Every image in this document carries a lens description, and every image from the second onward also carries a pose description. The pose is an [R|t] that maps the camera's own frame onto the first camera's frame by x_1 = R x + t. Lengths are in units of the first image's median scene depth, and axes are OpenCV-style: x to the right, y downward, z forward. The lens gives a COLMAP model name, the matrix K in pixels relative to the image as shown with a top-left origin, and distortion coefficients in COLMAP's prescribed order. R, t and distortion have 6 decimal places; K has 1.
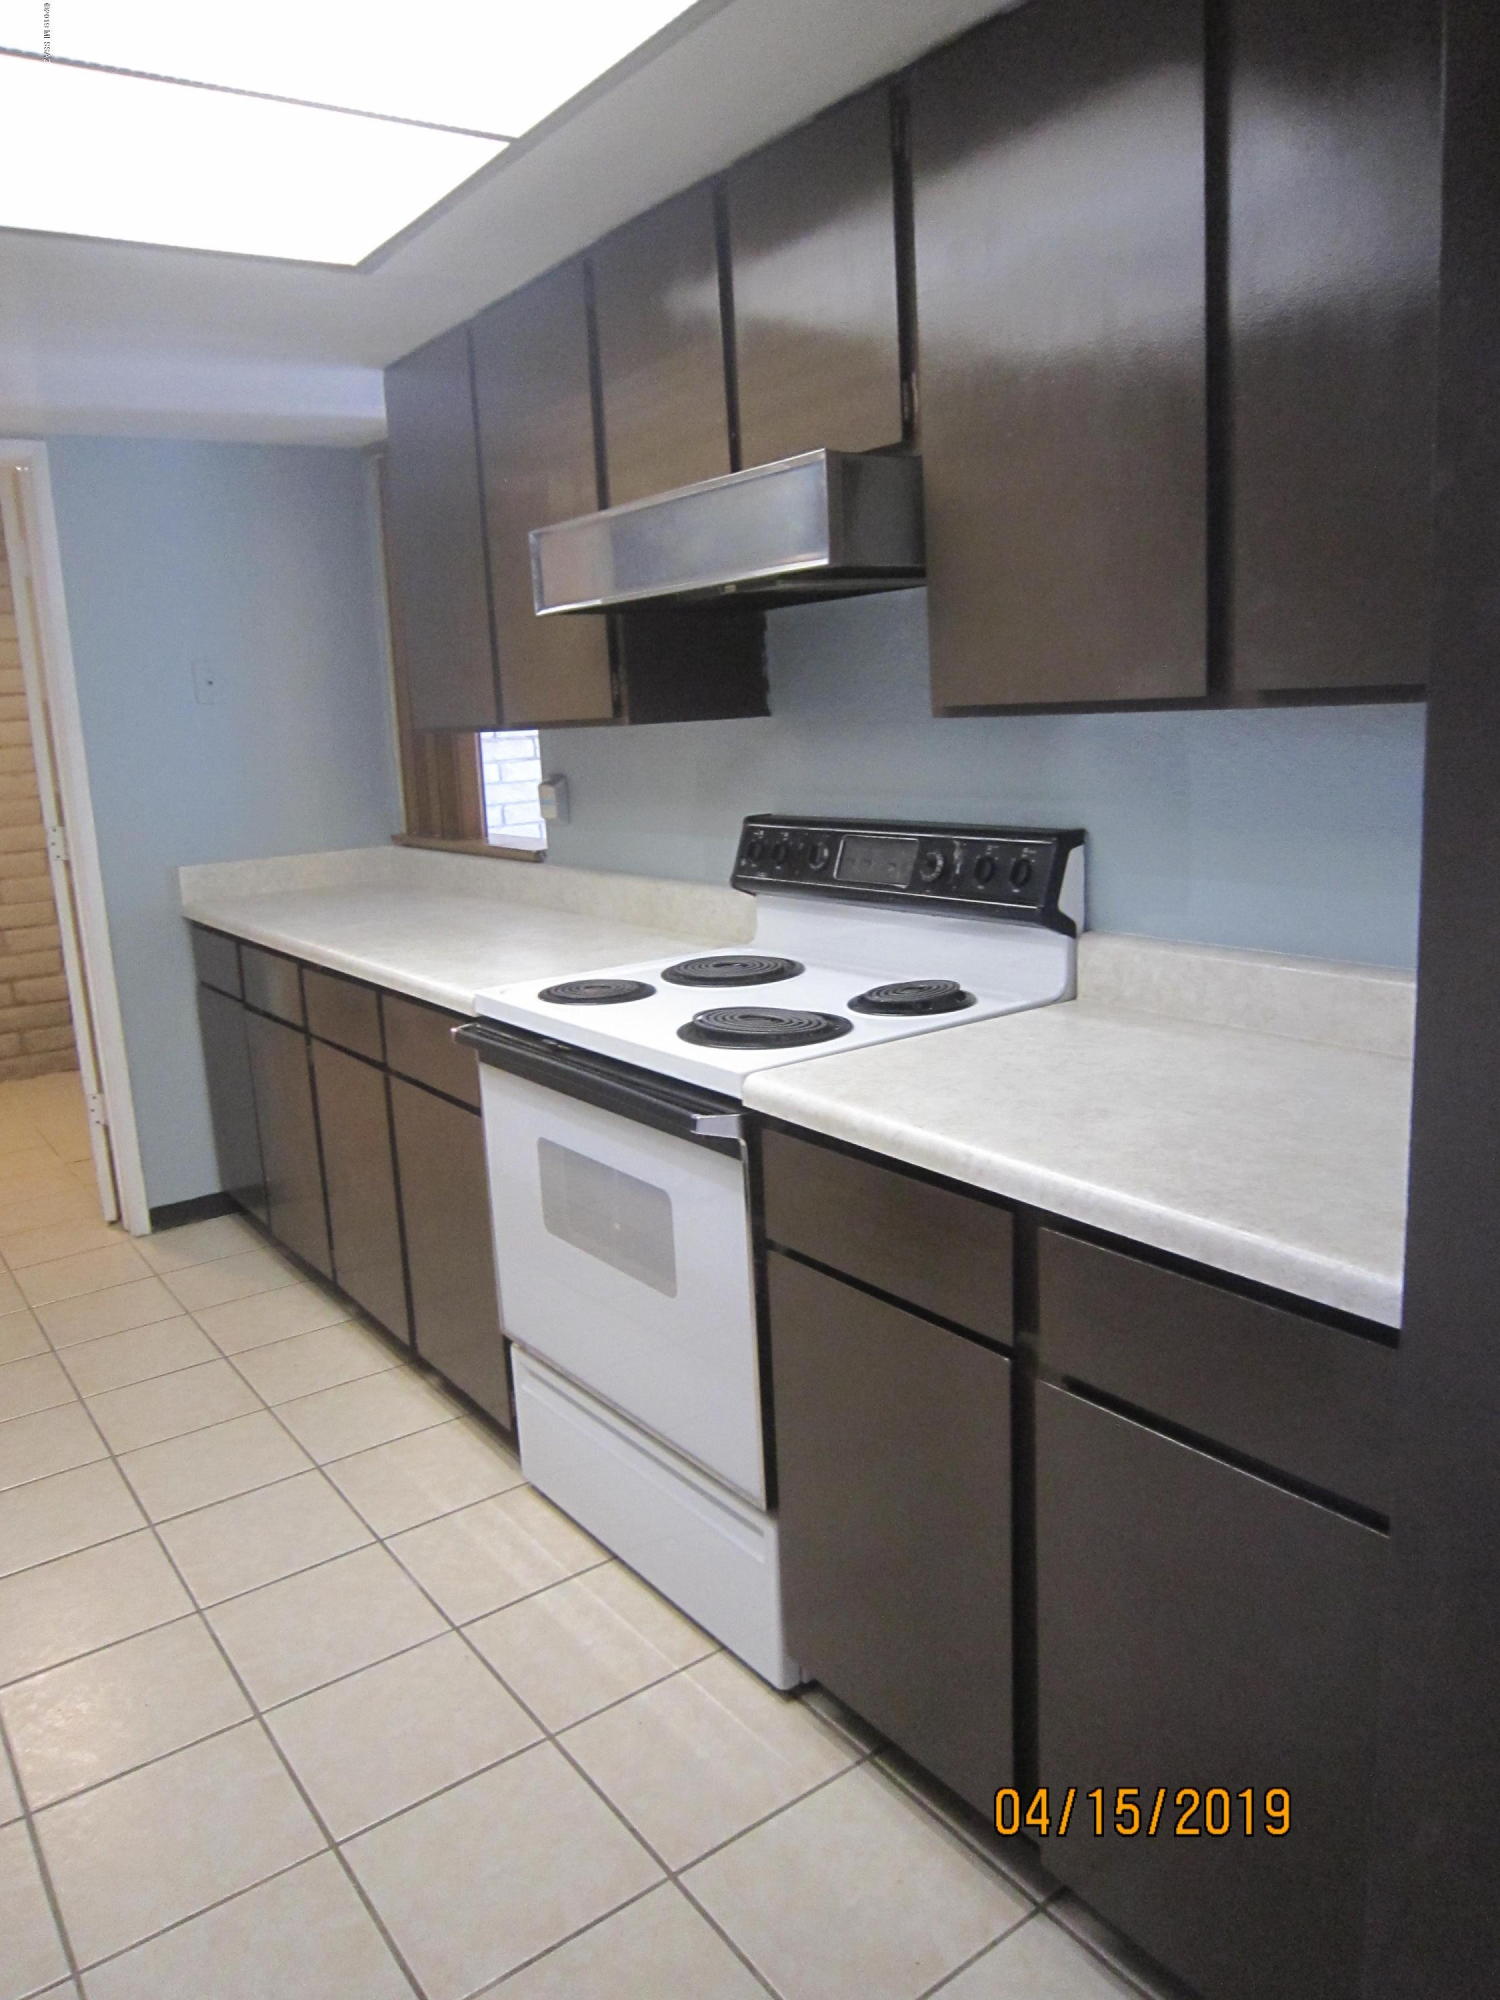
lens RADIAL K [[1415.5, 0, 749.6], [0, 1415.5, 997.4], [0, 0, 1]] dist [-0.048882, 0.006015]
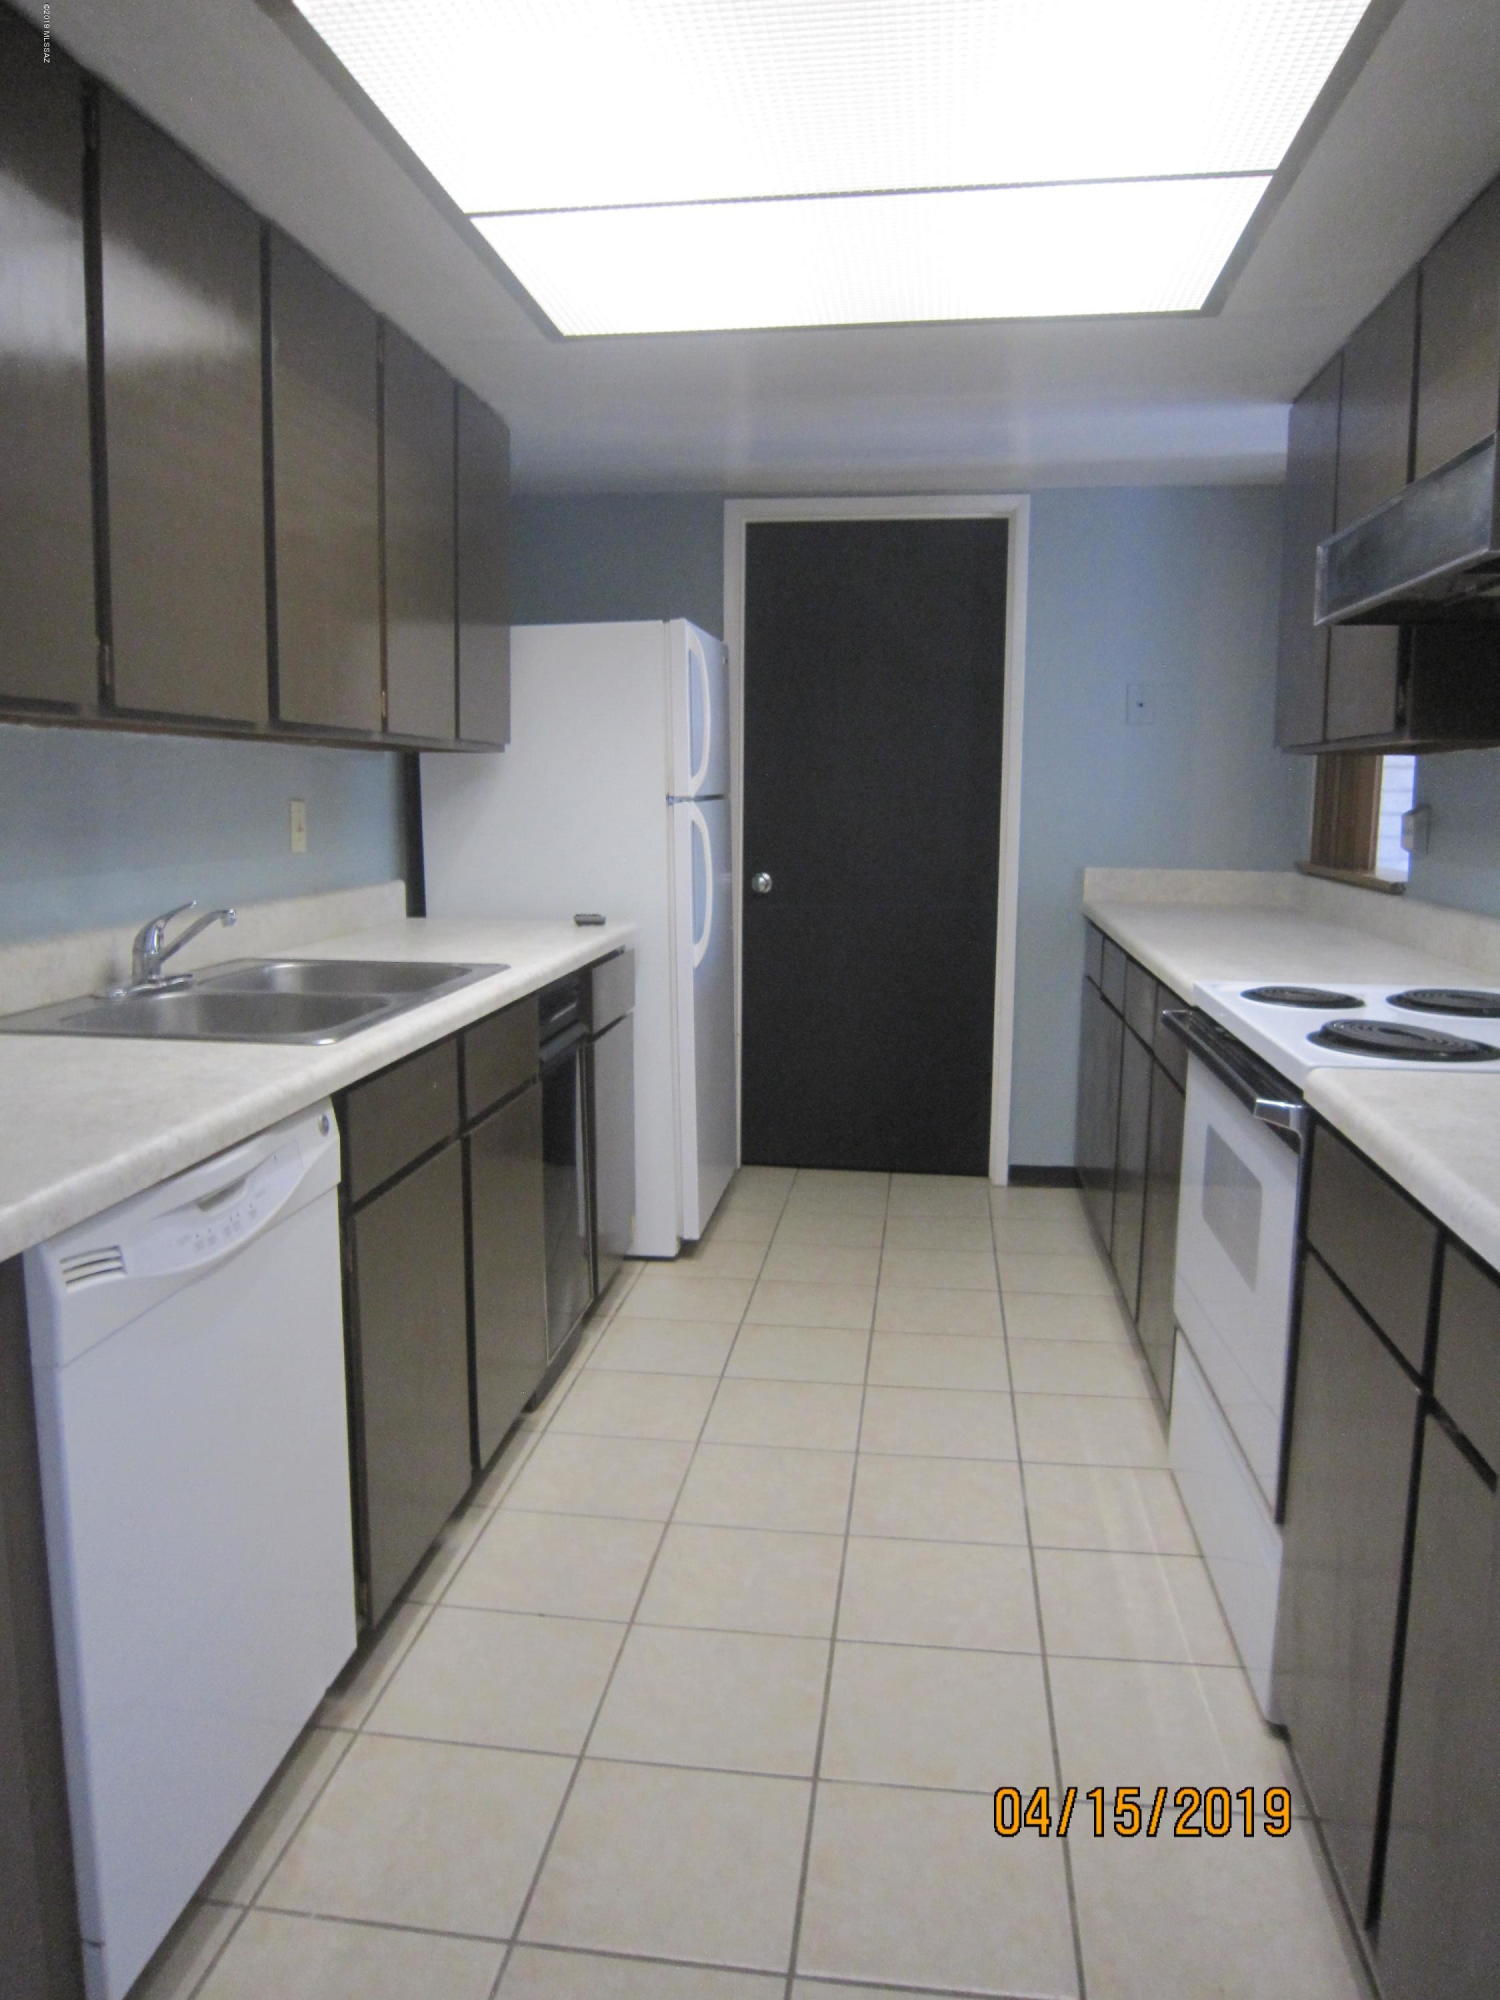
lens RADIAL K [[1415.5, 0, 745.5], [0, 1415.5, 999.2], [0, 0, 1]] dist [-0.048882, 0.006015]
pose [[0.723695, 0.154774, -0.672541, 0.225549], [-0.179665, 0.983177, 0.032931, 0.028322], [0.666323, 0.097000, 0.739327, 0.004961]]
